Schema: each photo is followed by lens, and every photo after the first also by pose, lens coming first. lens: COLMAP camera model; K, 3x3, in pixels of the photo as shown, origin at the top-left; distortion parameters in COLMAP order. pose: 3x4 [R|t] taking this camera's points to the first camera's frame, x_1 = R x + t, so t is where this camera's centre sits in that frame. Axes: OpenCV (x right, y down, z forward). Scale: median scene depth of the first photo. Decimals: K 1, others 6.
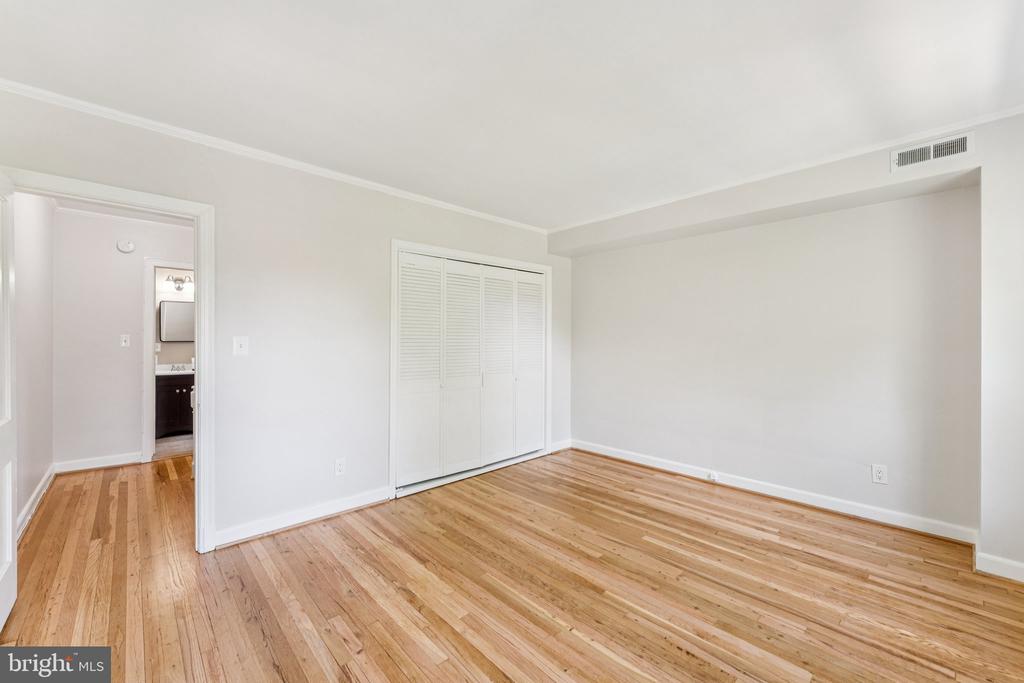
lens RADIAL K [[410.8, 0, 513.6], [0, 410.8, 340.4], [0, 0, 1]] dist [0.000245, 0.000085]
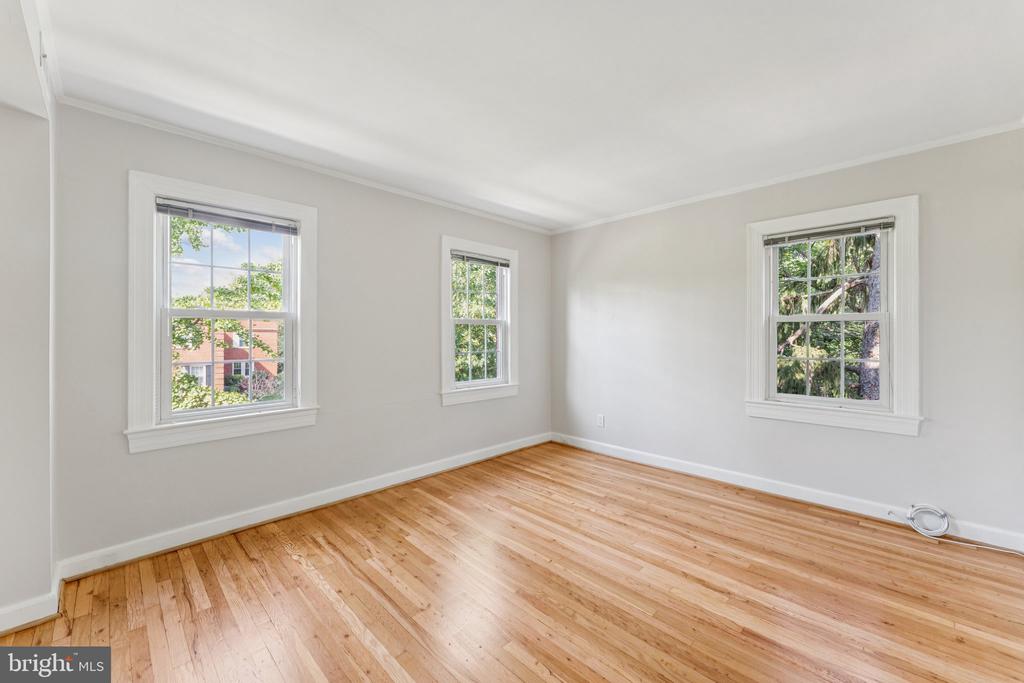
lens RADIAL K [[410.8, 0, 510.6], [0, 410.8, 335.0], [0, 0, 1]] dist [0.000245, 0.000085]
pose [[-0.999401, 0.000775, -0.034603, 0.274562], [0.000553, 0.999979, 0.006430, -0.004029], [0.034607, 0.006407, -0.999380, 2.021046]]
